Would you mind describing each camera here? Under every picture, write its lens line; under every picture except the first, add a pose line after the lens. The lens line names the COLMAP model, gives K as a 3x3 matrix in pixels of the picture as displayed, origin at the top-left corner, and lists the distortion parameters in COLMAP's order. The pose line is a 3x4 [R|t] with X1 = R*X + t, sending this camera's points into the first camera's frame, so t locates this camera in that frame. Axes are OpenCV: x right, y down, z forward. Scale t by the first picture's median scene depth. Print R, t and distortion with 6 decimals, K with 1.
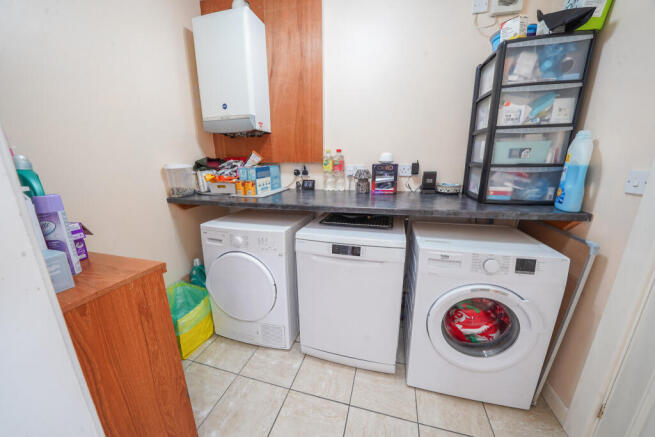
lens RADIAL K [[226.5, 0, 329.0], [0, 226.5, 219.3], [0, 0, 1]] dist [-0.022661, 0.000061]
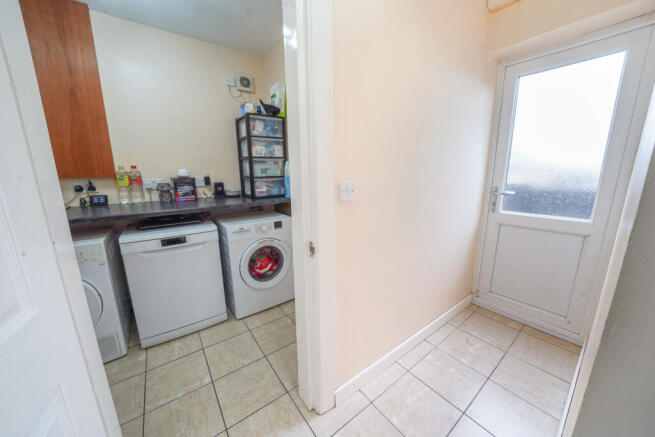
lens RADIAL K [[226.5, 0, 327.9], [0, 226.5, 219.6], [0, 0, 1]] dist [-0.022661, 0.000061]
pose [[0.610750, -0.157275, 0.776047, -0.374267], [0.193864, 0.979948, 0.046026, 0.122617], [-0.767724, 0.122338, 0.628993, -0.558465]]
